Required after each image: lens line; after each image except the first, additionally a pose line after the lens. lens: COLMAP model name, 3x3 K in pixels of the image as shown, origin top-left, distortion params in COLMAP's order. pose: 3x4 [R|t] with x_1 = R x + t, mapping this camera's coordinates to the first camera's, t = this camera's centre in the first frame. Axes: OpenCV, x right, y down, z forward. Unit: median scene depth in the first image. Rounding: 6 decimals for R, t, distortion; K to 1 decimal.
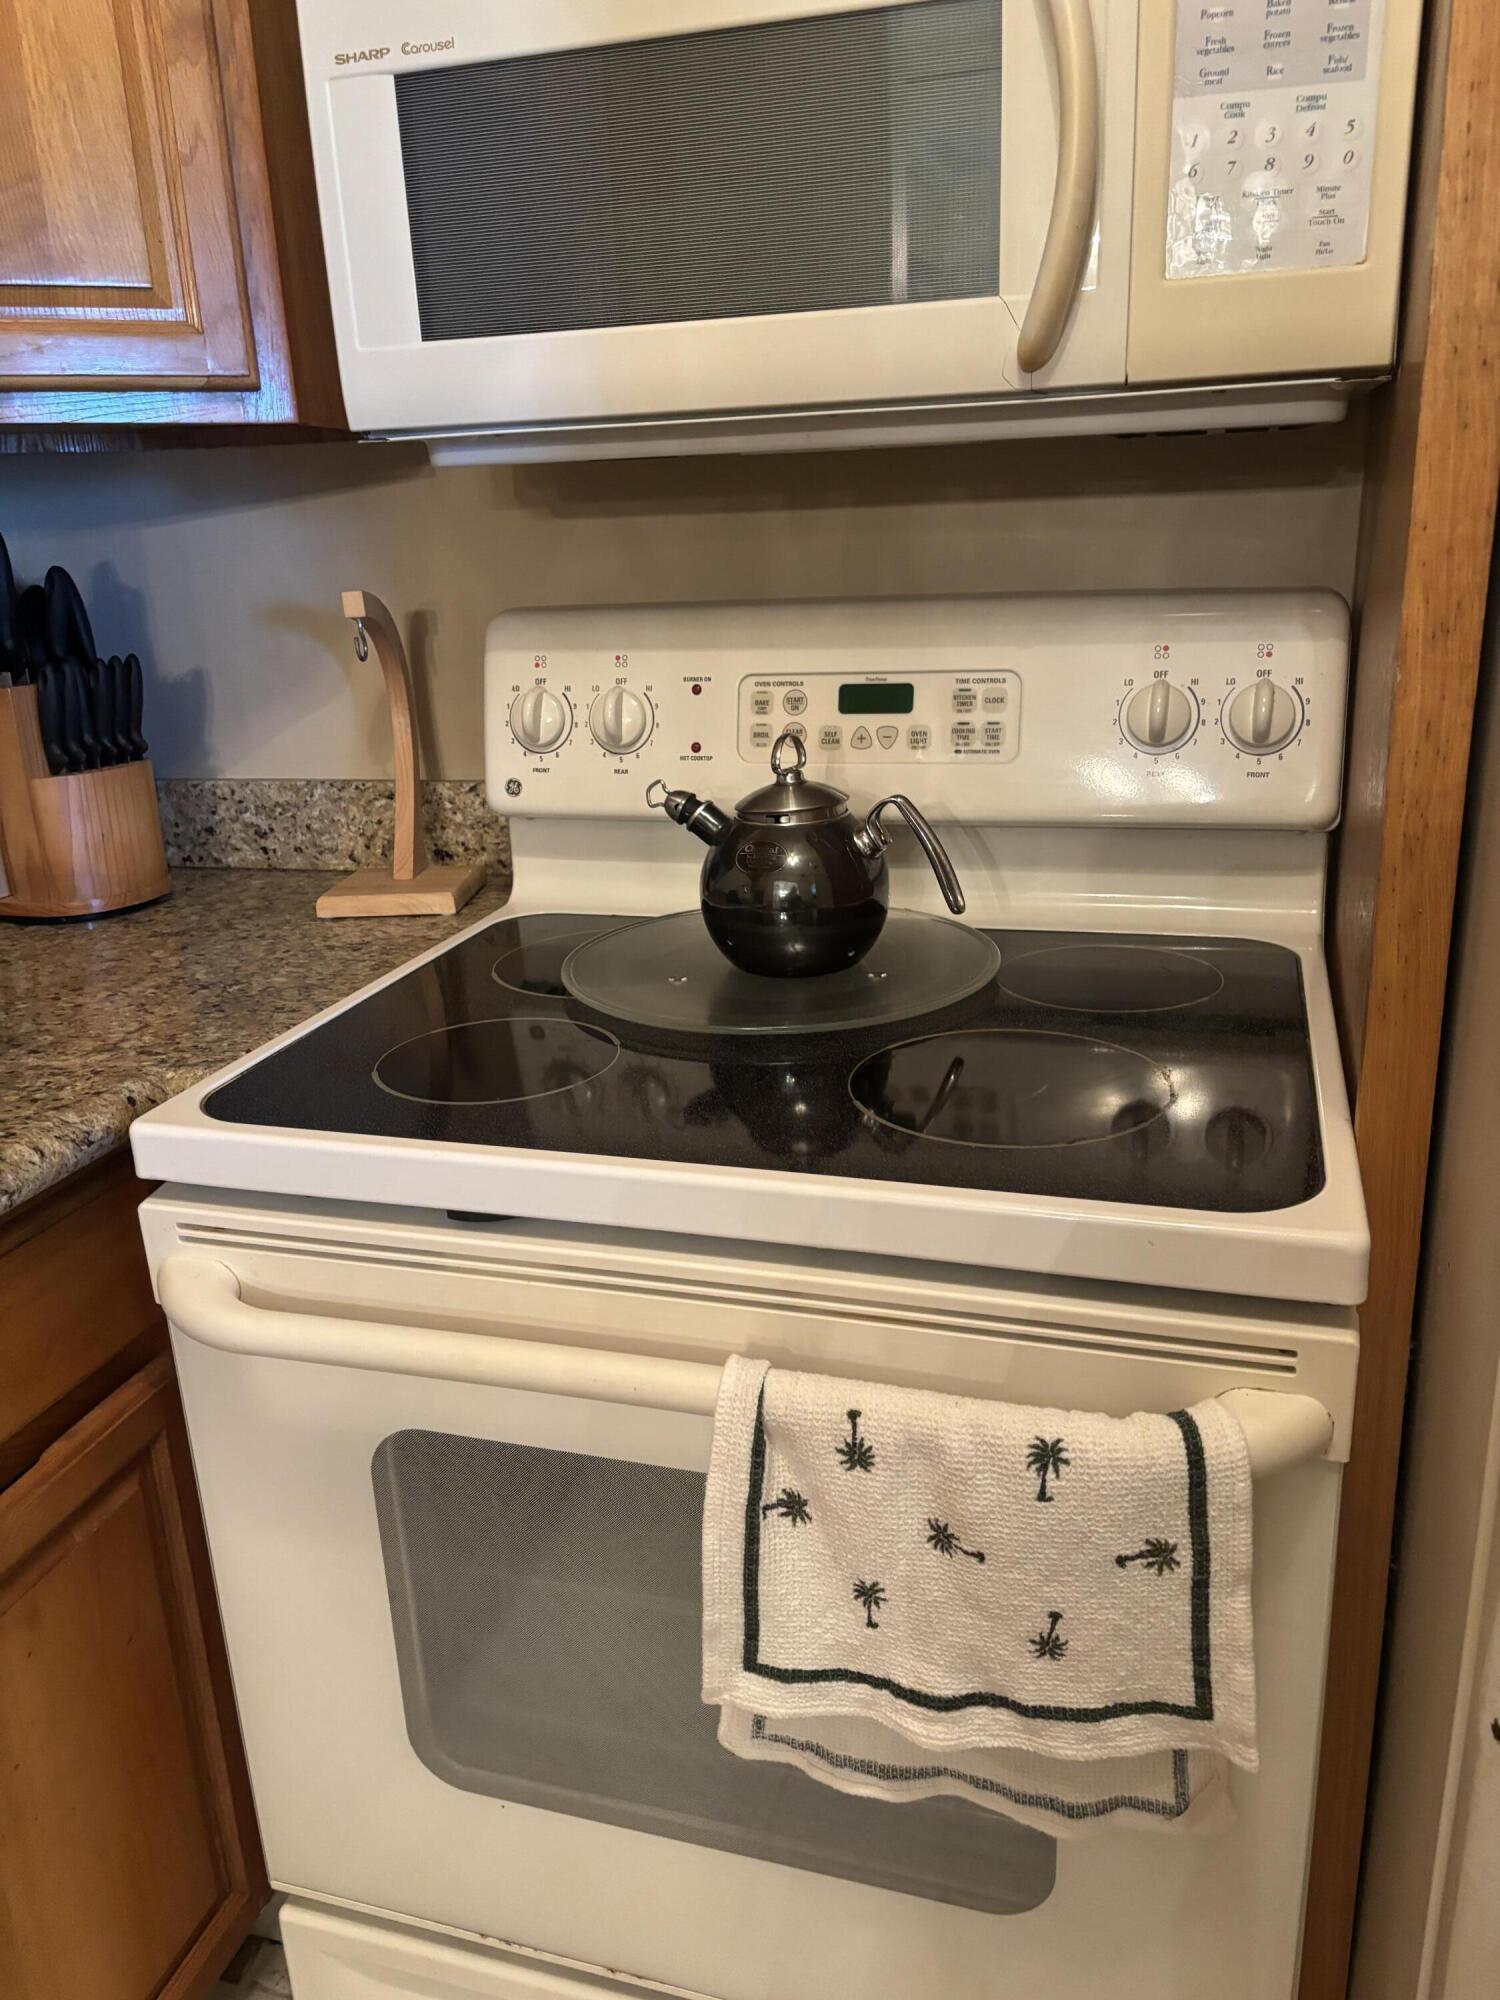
lens RADIAL K [[1466.3, 0, 750.0], [0, 1466.3, 1000.0], [0, 0, 1]] dist [0.040193, 0.000546]
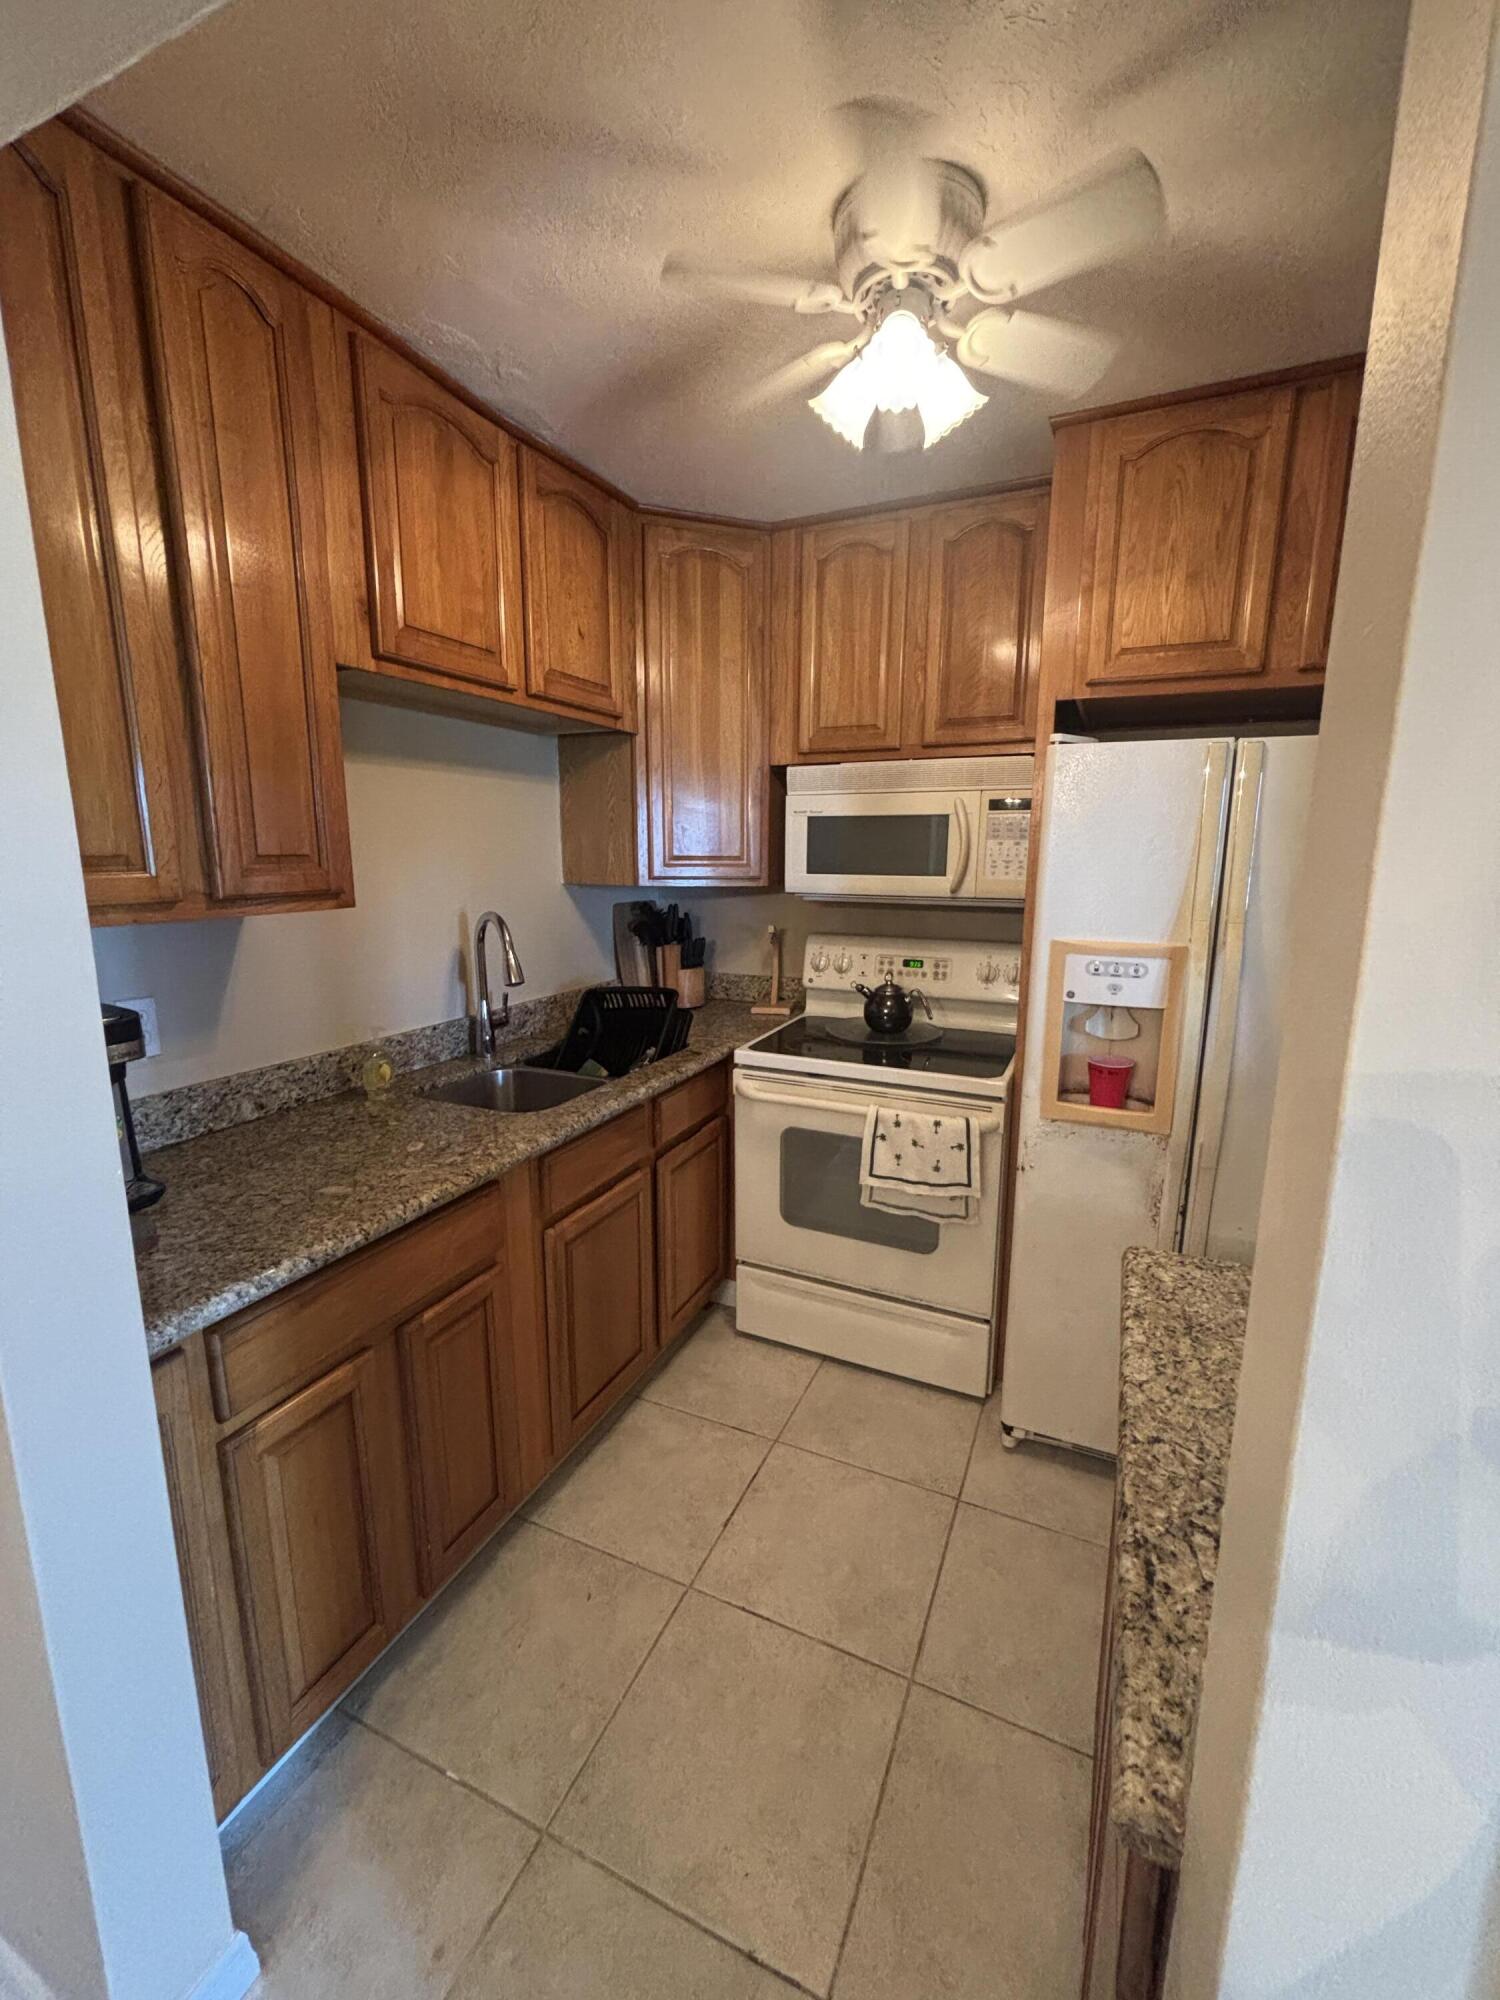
lens RADIAL K [[813.3, 0, 741.3], [0, 813.3, 1001.1], [0, 0, 1]] dist [0.001280, -0.000241]
pose [[0.989331, 0.069227, -0.128189, -0.082254], [-0.084485, 0.989449, -0.117696, 0.187394], [0.118689, 0.127270, 0.984741, -1.186975]]
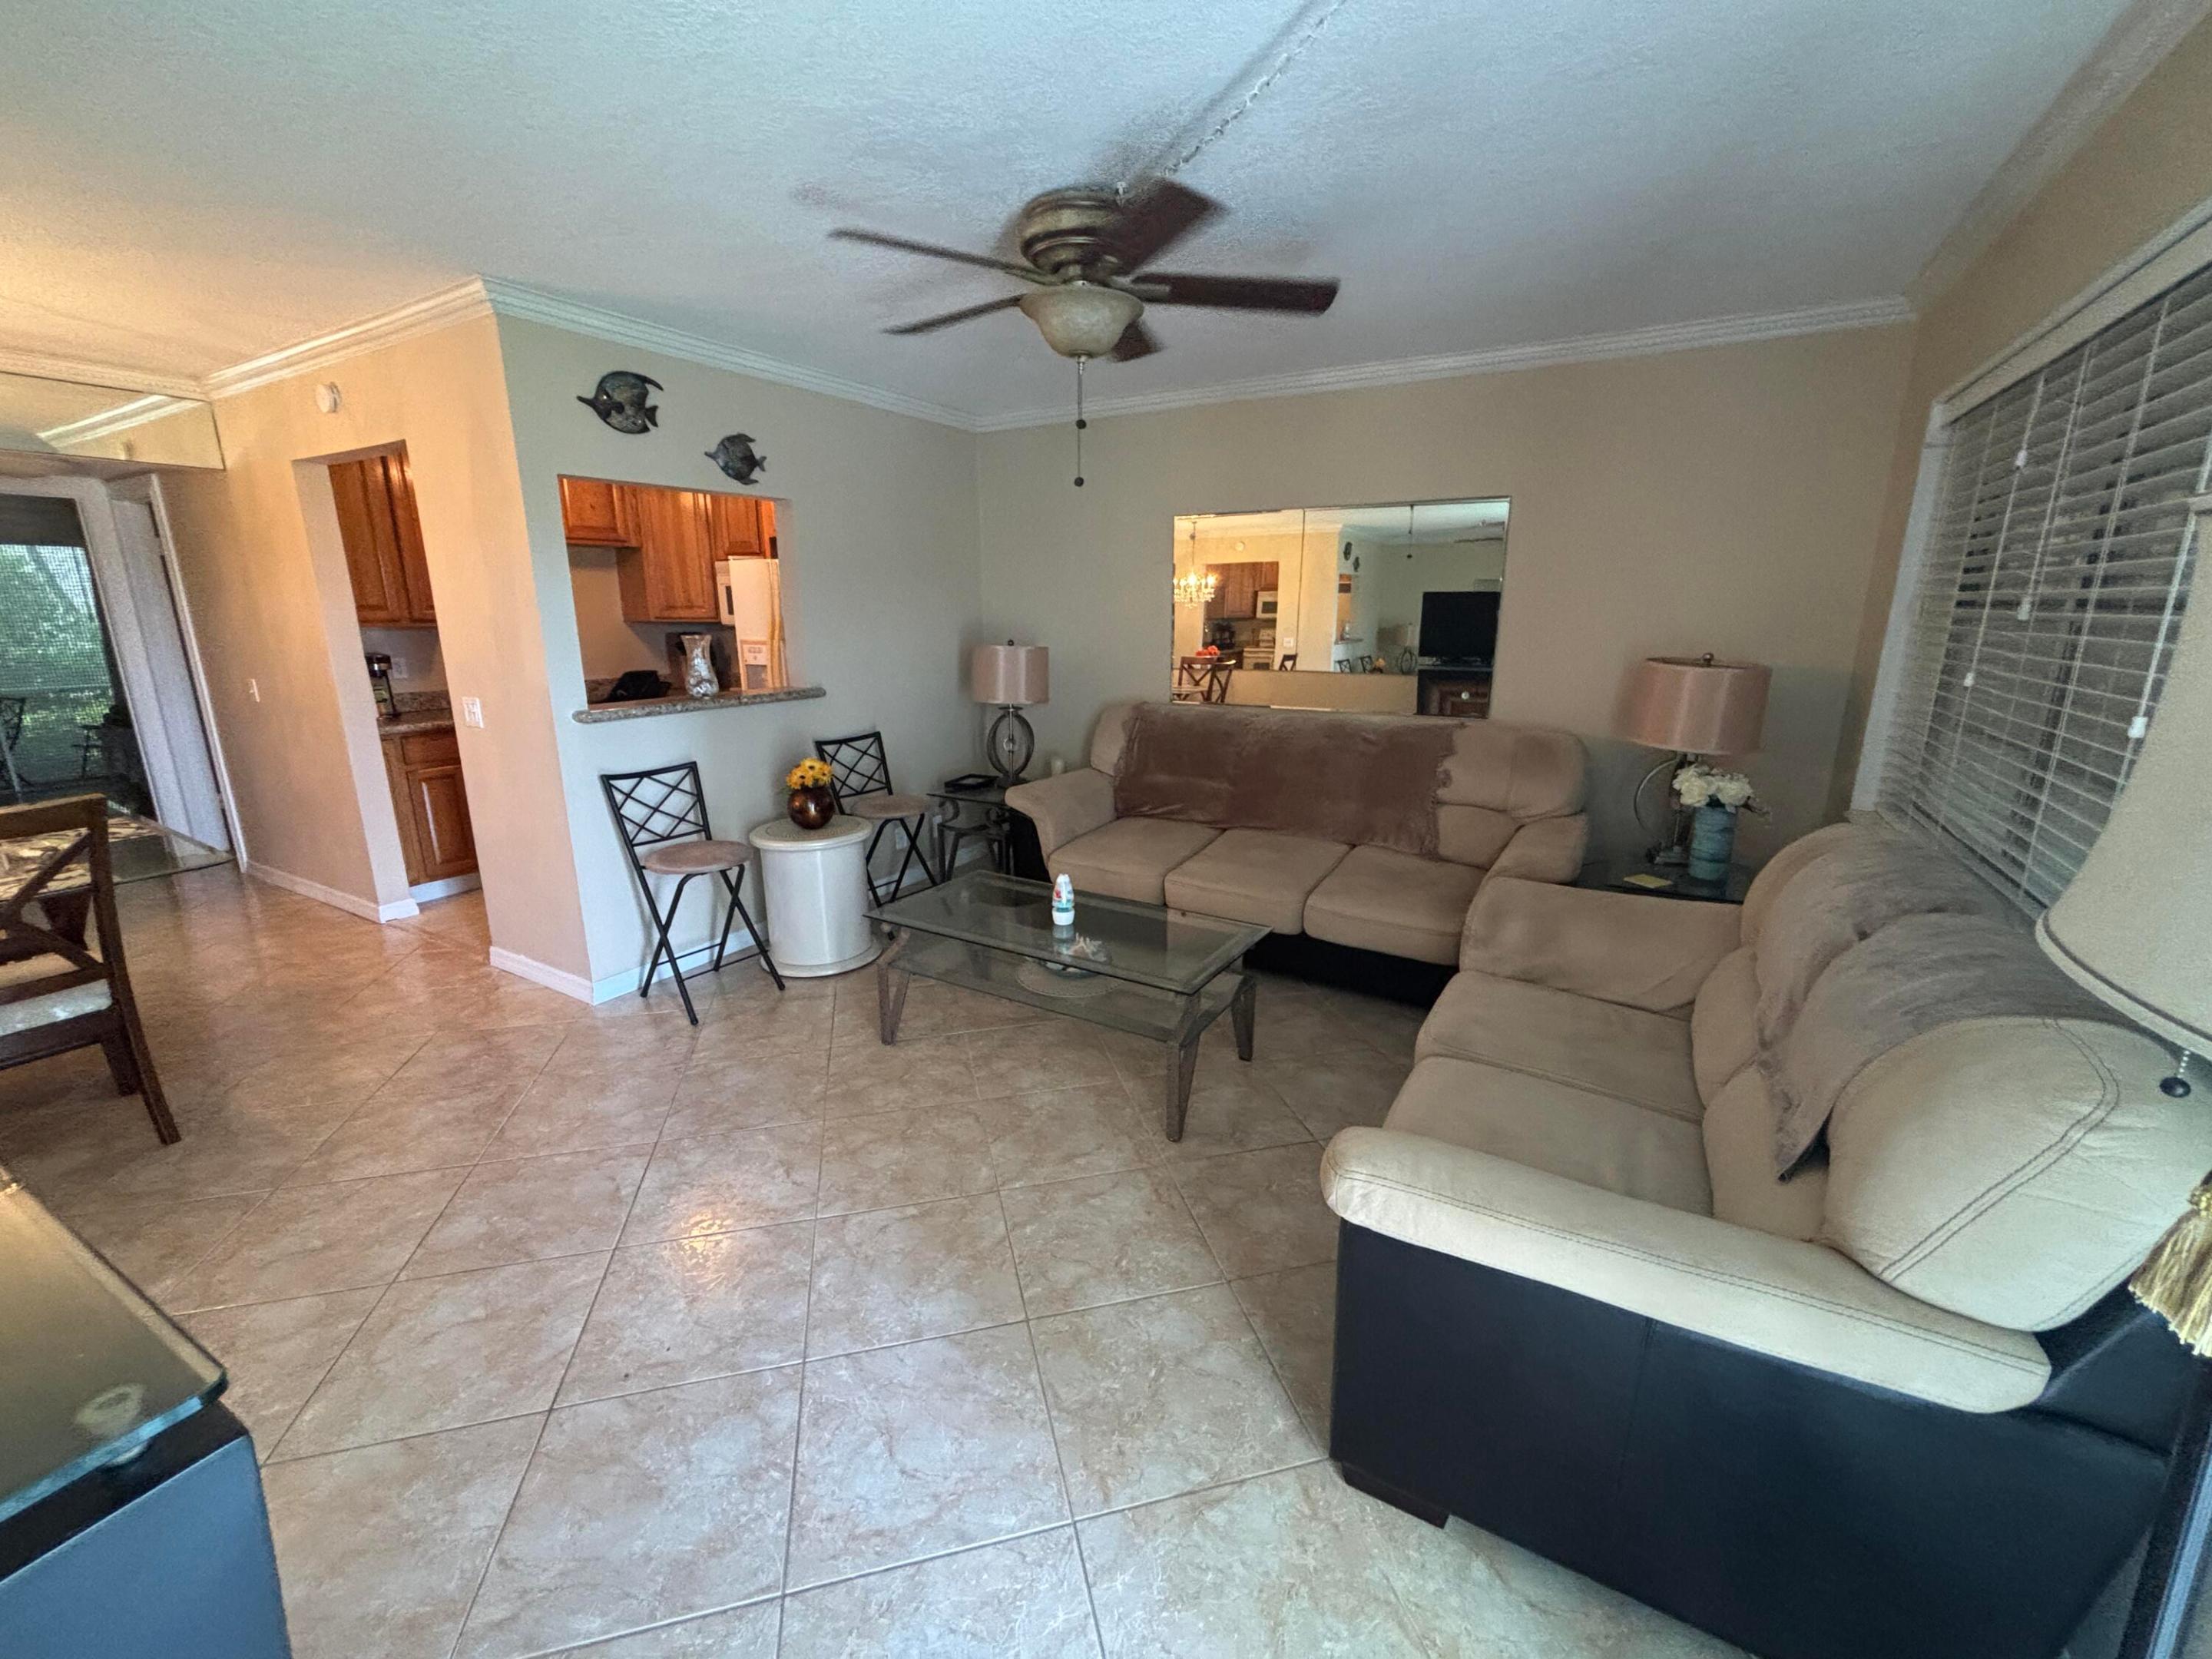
lens RADIAL K [[895.5, 0, 1116.1], [0, 895.5, 827.5], [0, 0, 1]] dist [-0.015546, 0.002987]
pose [[0.973141, 0.094979, -0.209703, 3.032183], [-0.108466, 0.992646, -0.053755, 0.768131], [0.203055, 0.075057, 0.976286, -3.336823]]
